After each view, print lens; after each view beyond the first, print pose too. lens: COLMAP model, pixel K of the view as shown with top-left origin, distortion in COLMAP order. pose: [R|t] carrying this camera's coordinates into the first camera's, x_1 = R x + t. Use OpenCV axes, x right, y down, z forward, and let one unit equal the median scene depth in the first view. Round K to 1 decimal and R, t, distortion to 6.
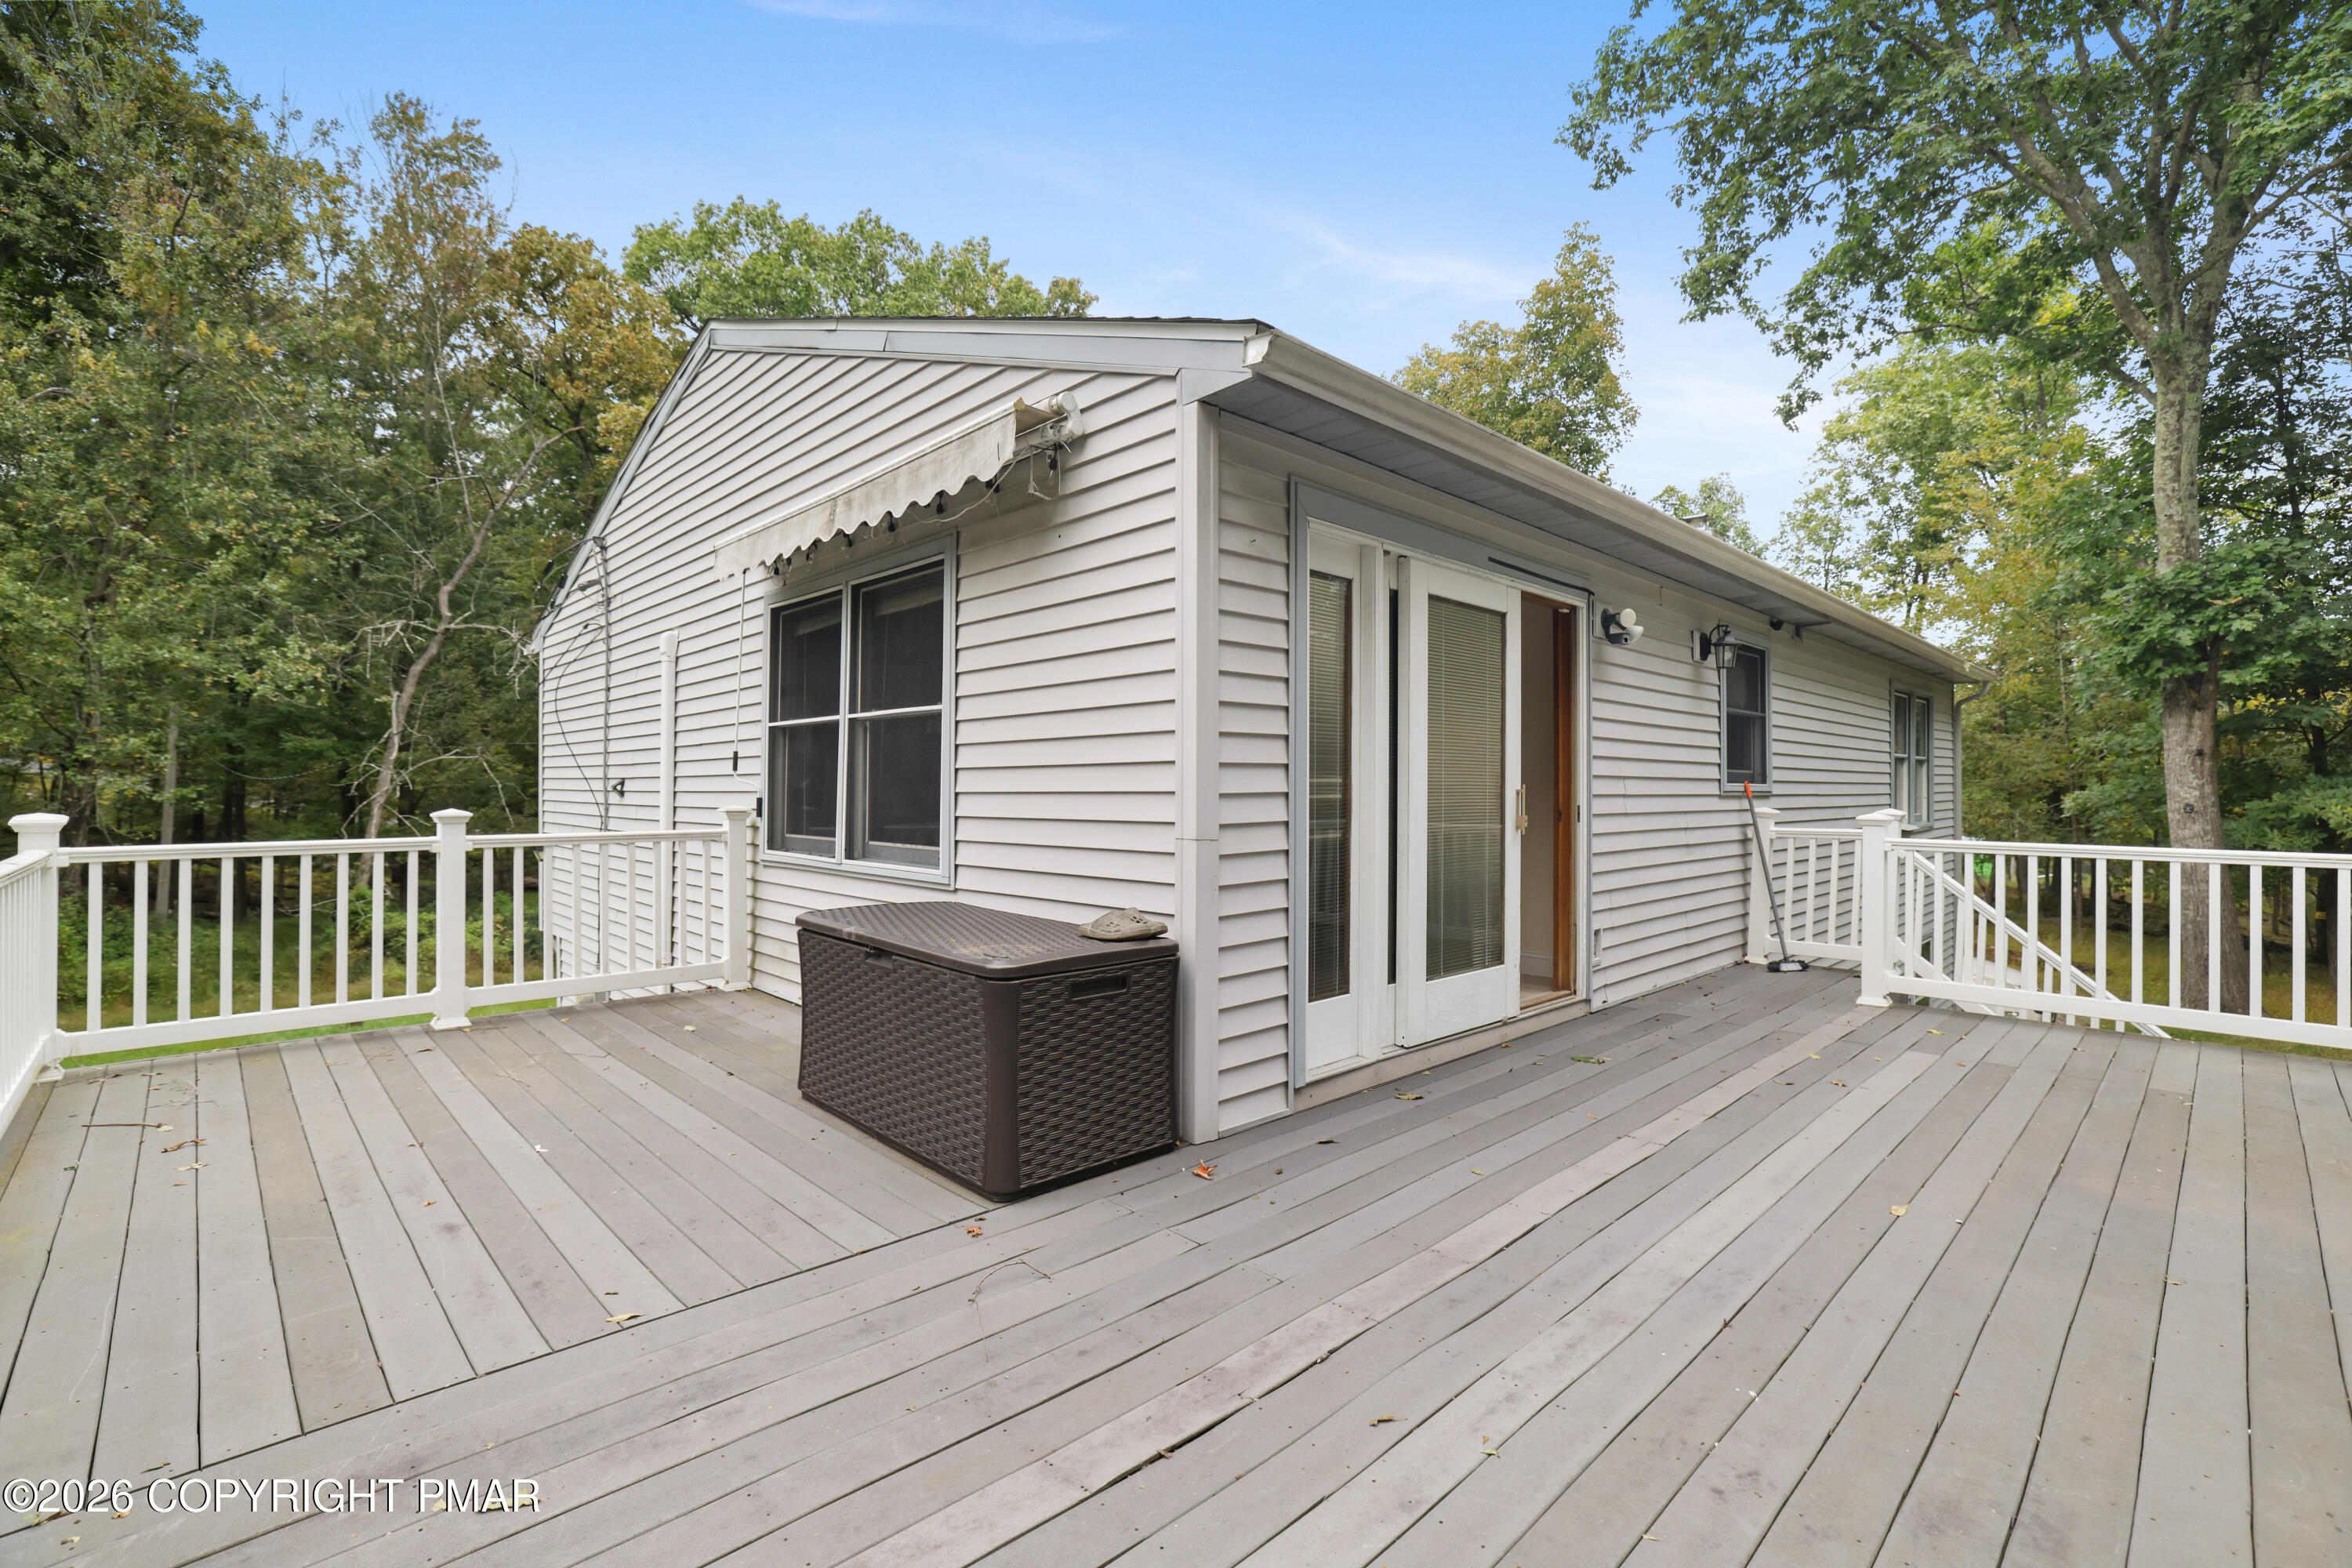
lens RADIAL K [[1023.5, 0, 1176.5], [0, 1023.5, 774.0], [0, 0, 1]] dist [-0.031977, 0.006644]
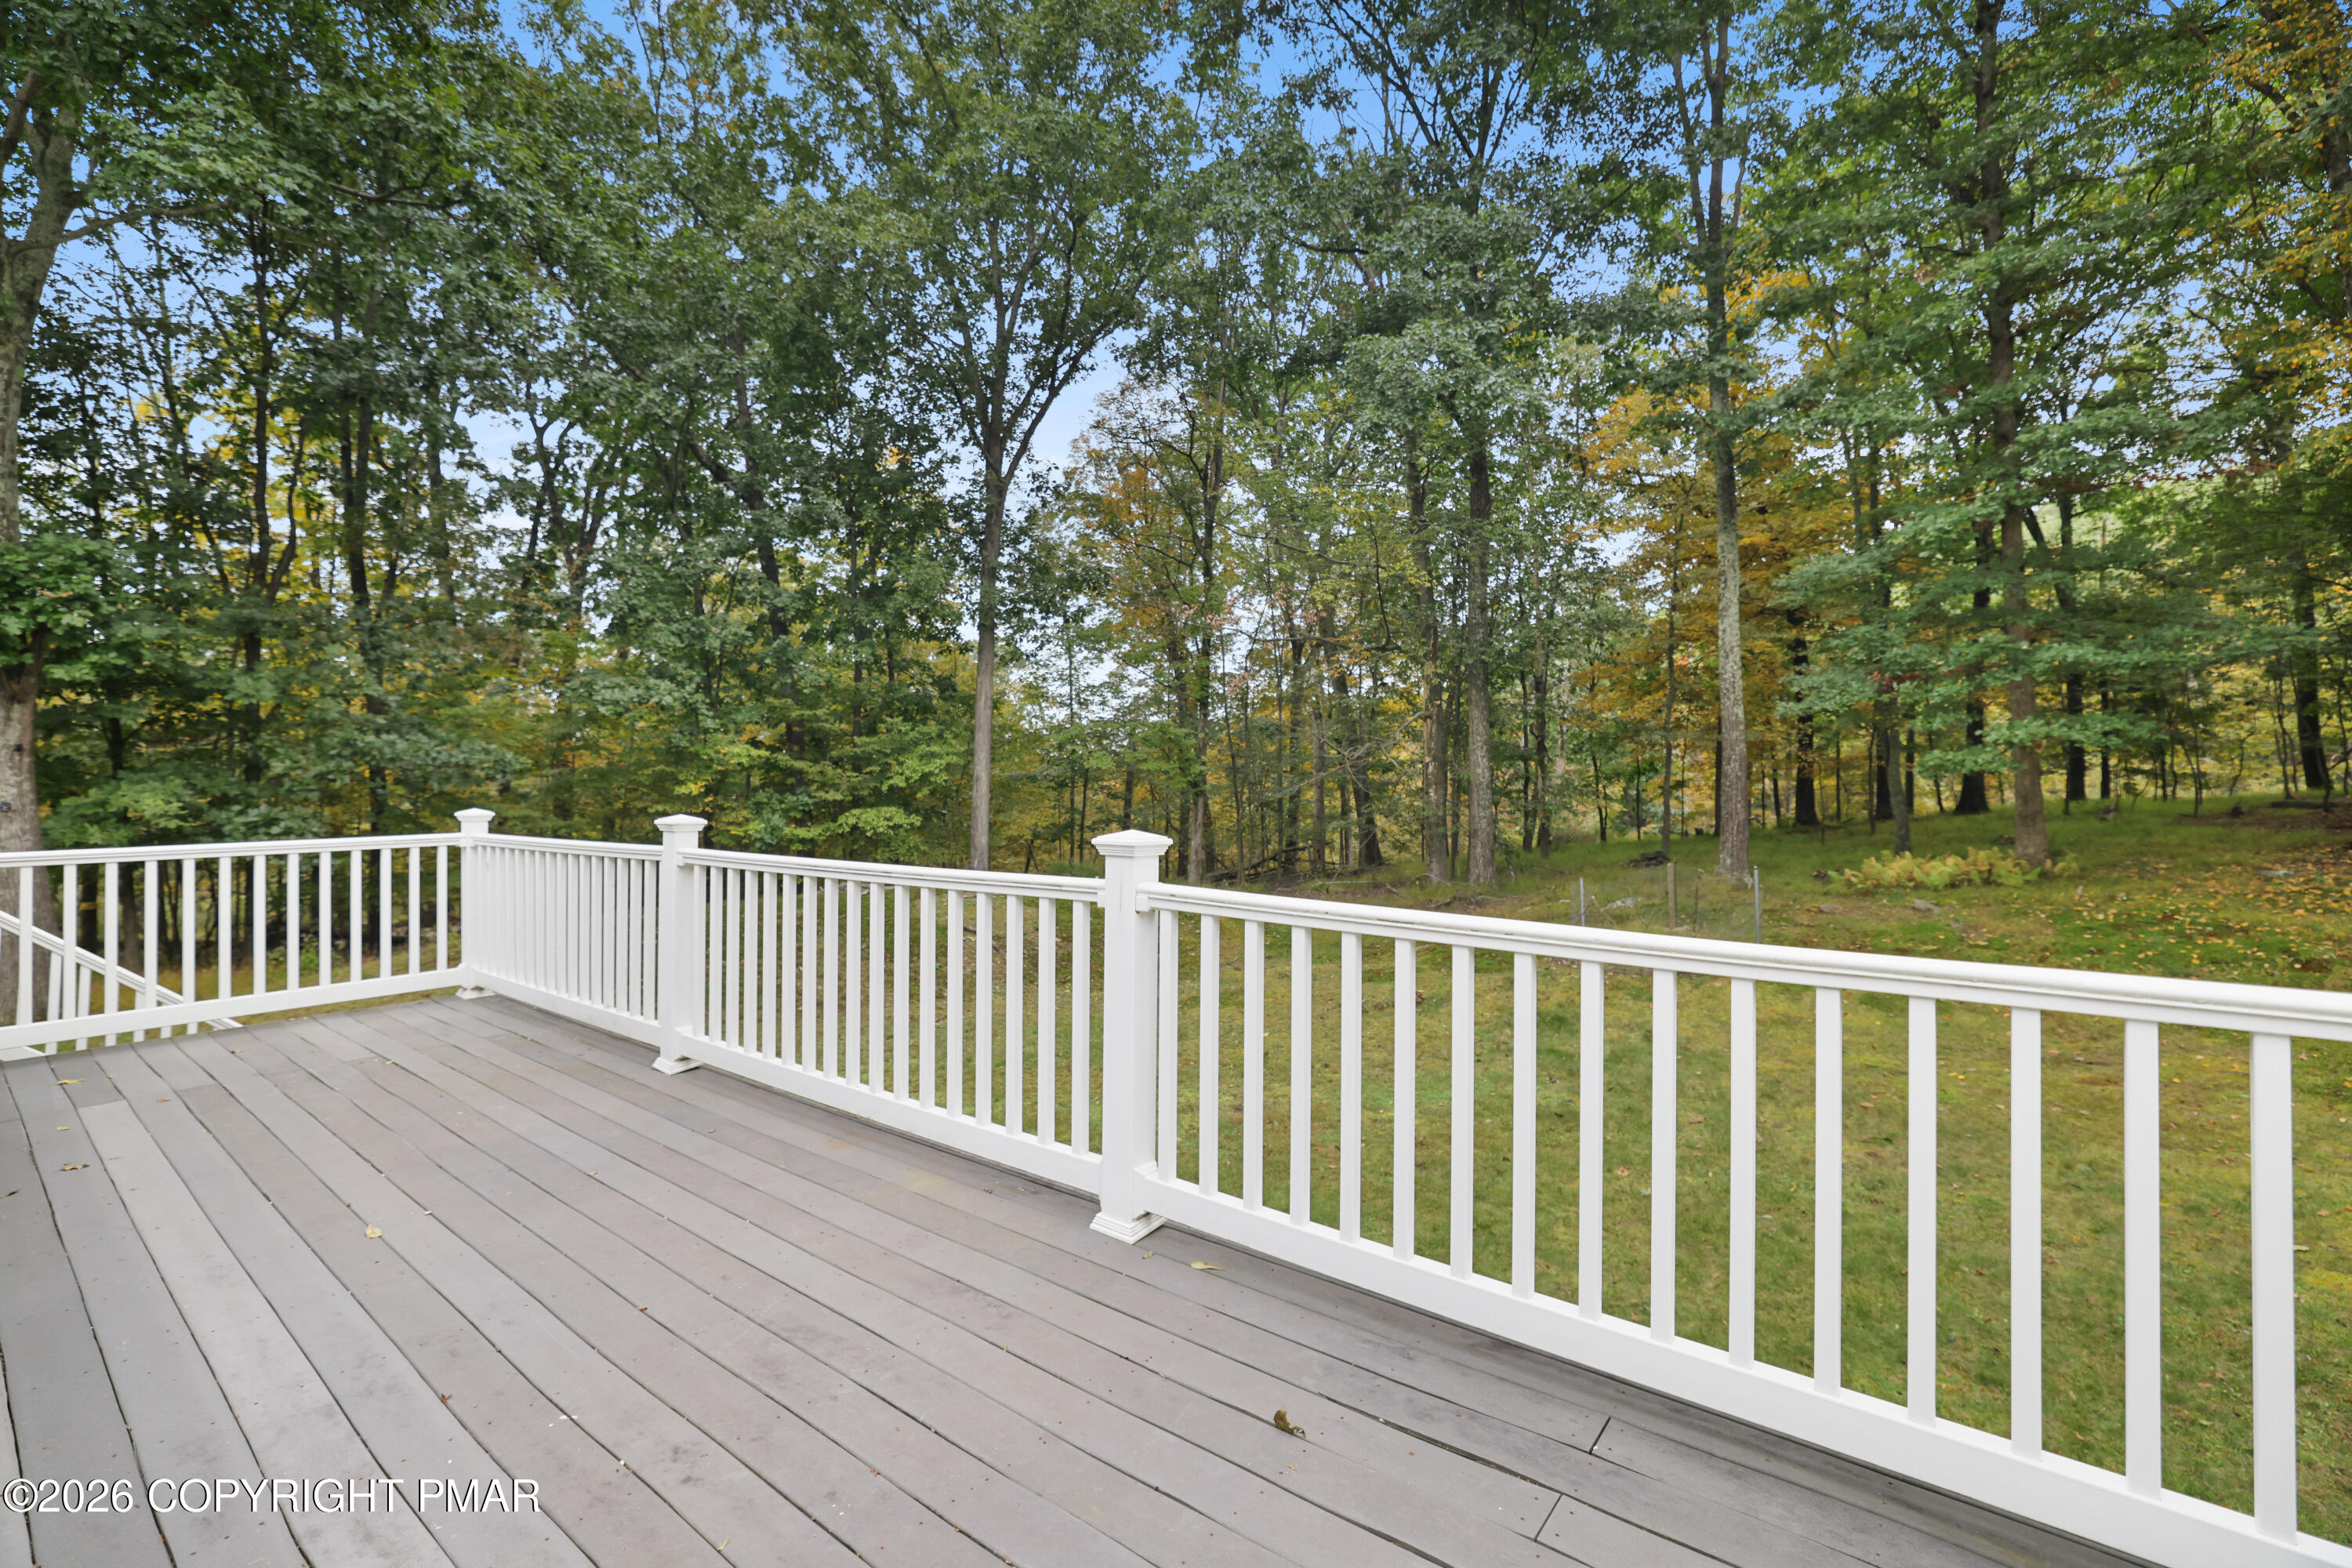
lens RADIAL K [[1023.5, 0, 1157.9], [0, 1023.5, 772.6], [0, 0, 1]] dist [-0.031977, 0.006644]
pose [[-0.121286, -0.003461, 0.992612, -0.035239], [0.002030, 0.999991, 0.003735, 0.000029], [-0.992615, 0.002468, -0.121278, 0.044062]]
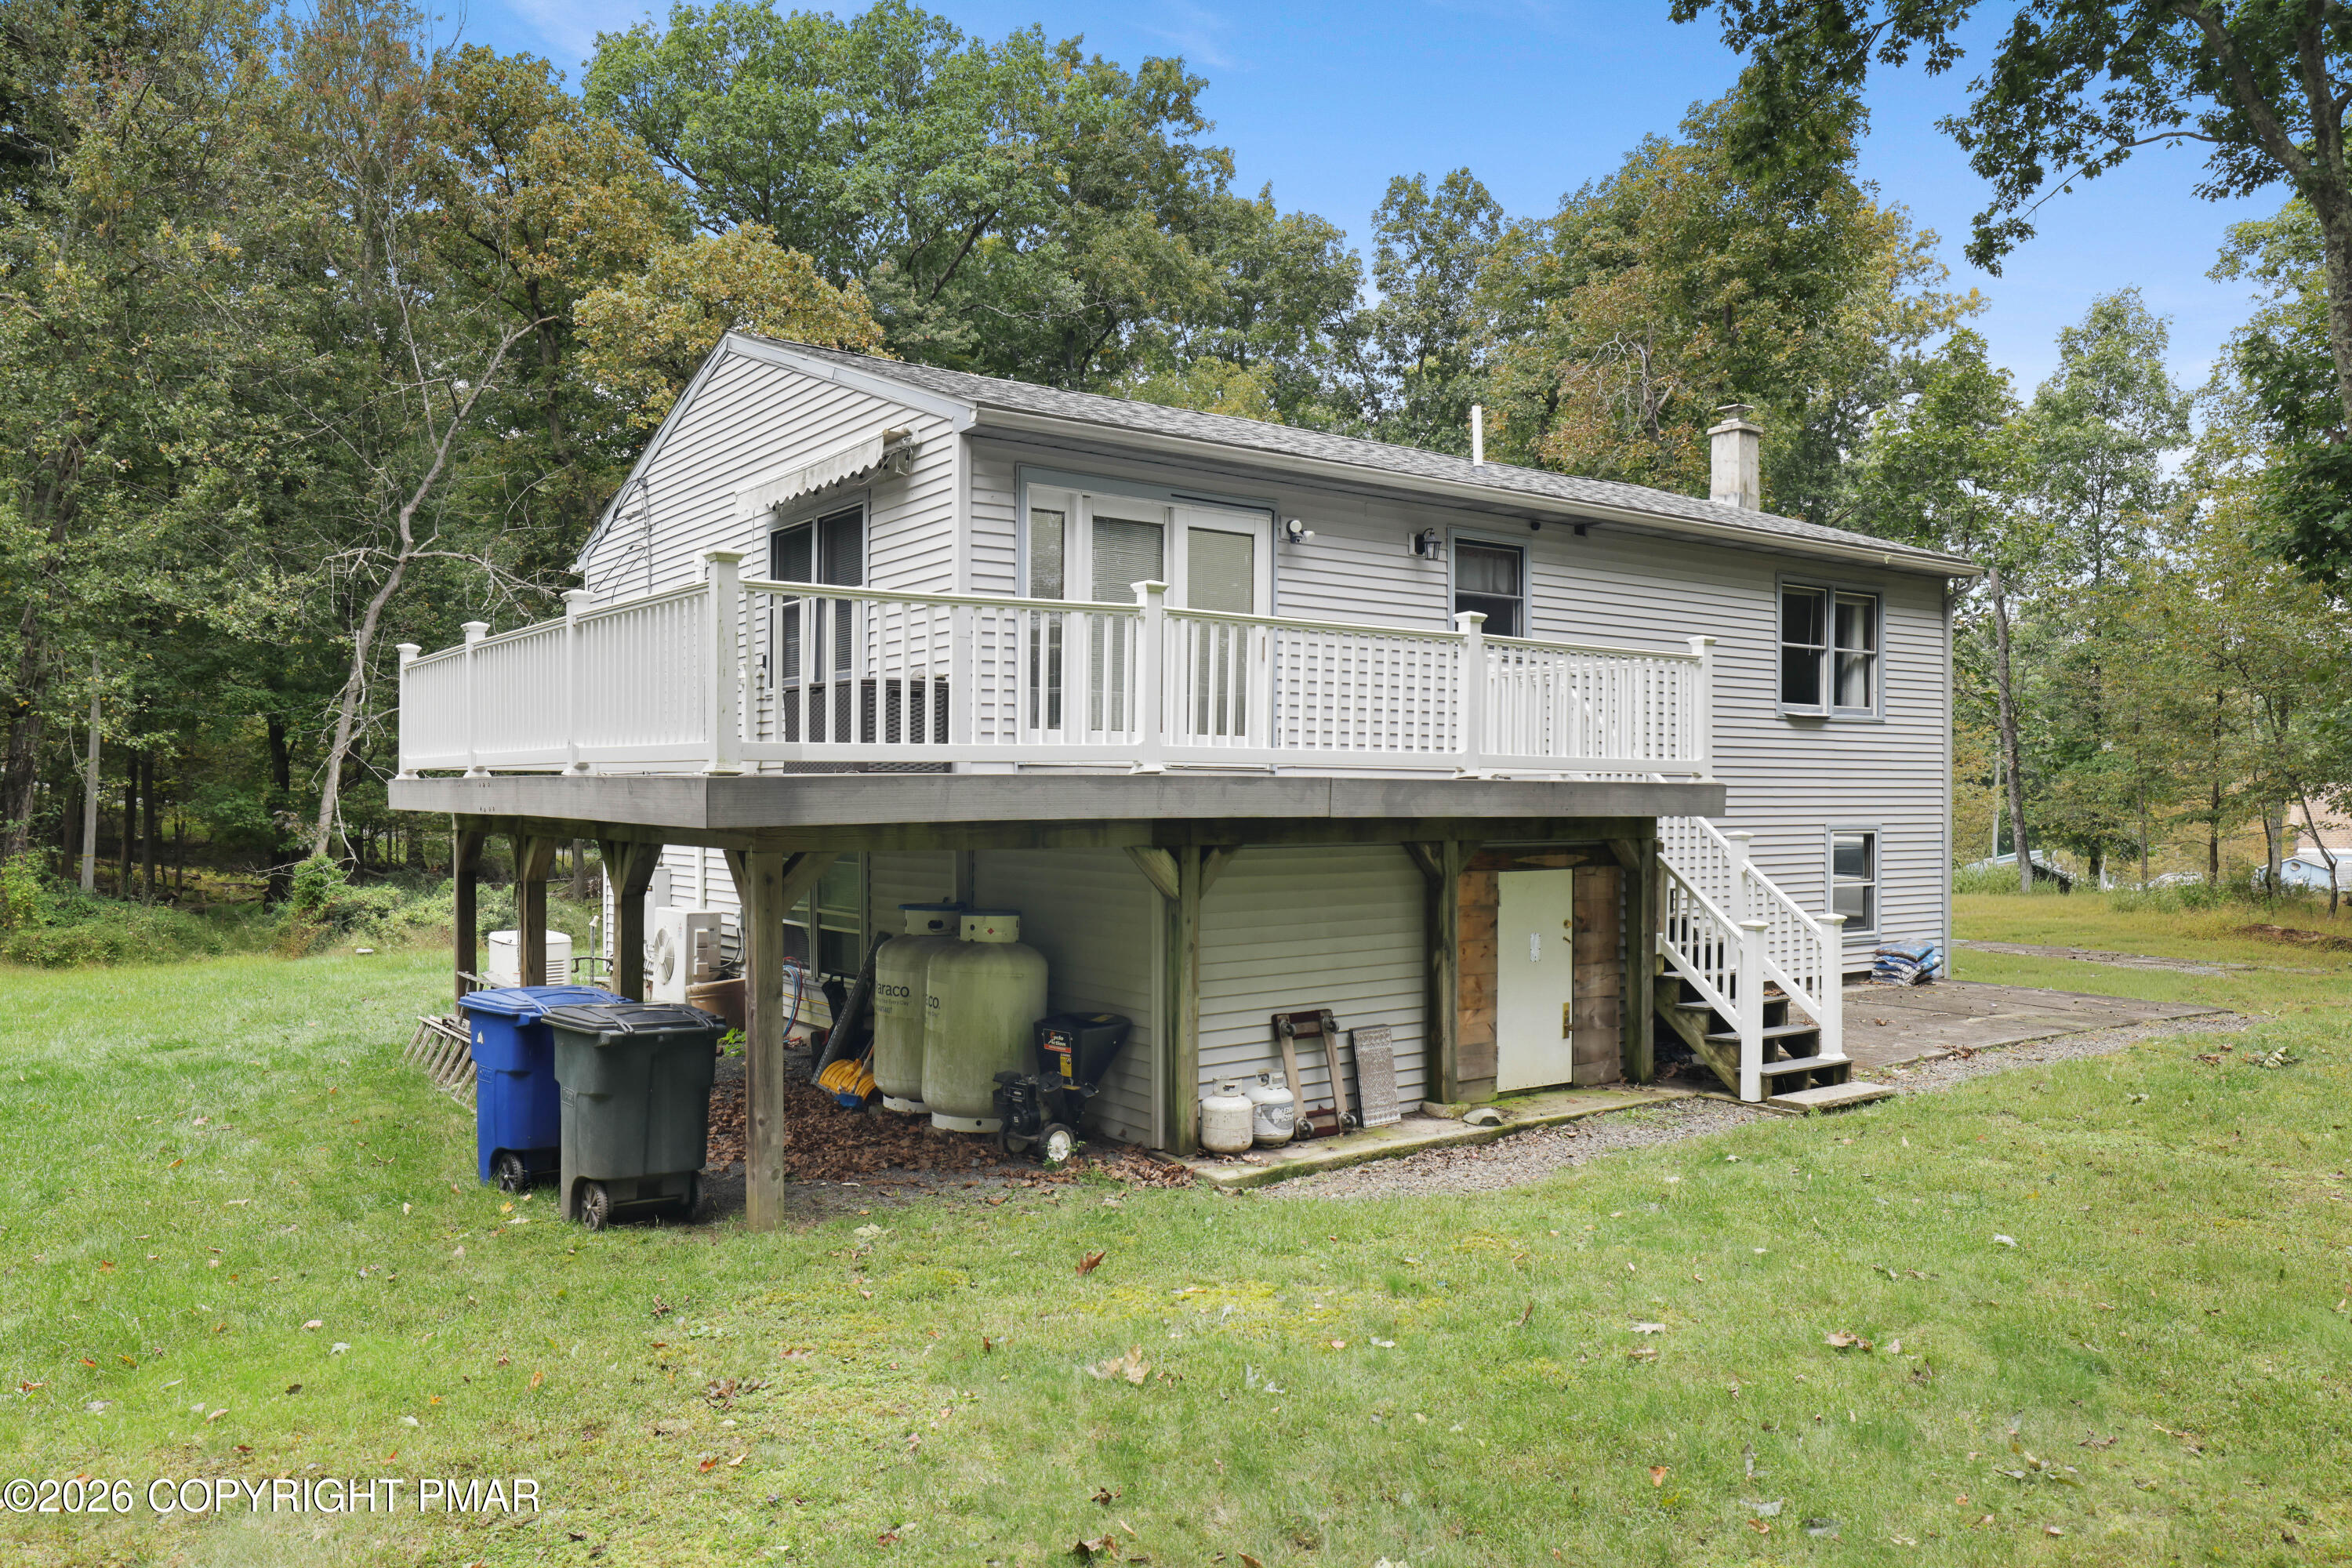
lens RADIAL K [[1602.0, 0, 1165.9], [0, 1602.0, 793.9], [0, 0, 1]] dist [0.019348, -0.003353]
pose [[0.990096, 0.001120, -0.140387, 0.150614], [0.000473, 0.999936, 0.011311, 0.057918], [0.140391, -0.011265, 0.990032, -0.372822]]
